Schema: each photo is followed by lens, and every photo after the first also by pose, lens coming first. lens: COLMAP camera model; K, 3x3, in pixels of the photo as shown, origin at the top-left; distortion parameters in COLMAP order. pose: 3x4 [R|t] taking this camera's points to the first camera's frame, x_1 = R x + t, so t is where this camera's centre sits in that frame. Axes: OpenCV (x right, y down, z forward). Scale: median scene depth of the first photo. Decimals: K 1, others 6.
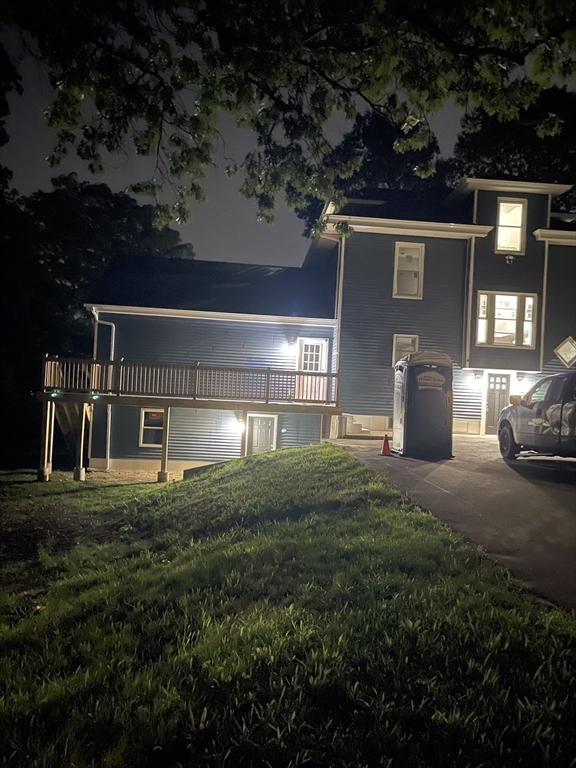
lens RADIAL K [[582.9, 0, 288.2], [0, 582.9, 384.7], [0, 0, 1]] dist [0.001016, -0.003512]
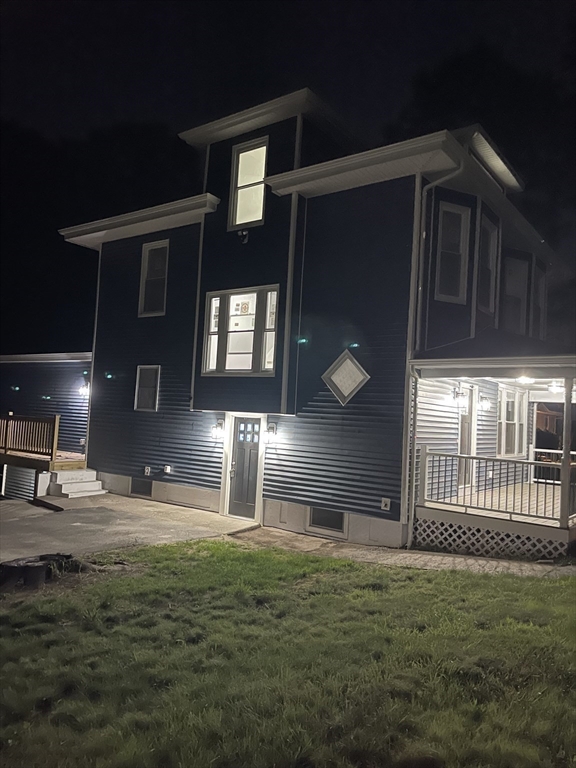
lens RADIAL K [[582.9, 0, 288.2], [0, 582.9, 385.4], [0, 0, 1]] dist [0.001016, -0.003512]
pose [[0.773134, -0.039678, -0.633001, 0.806447], [0.001615, 0.998161, -0.060595, -0.015662], [0.634241, 0.045826, 0.771776, 0.548346]]
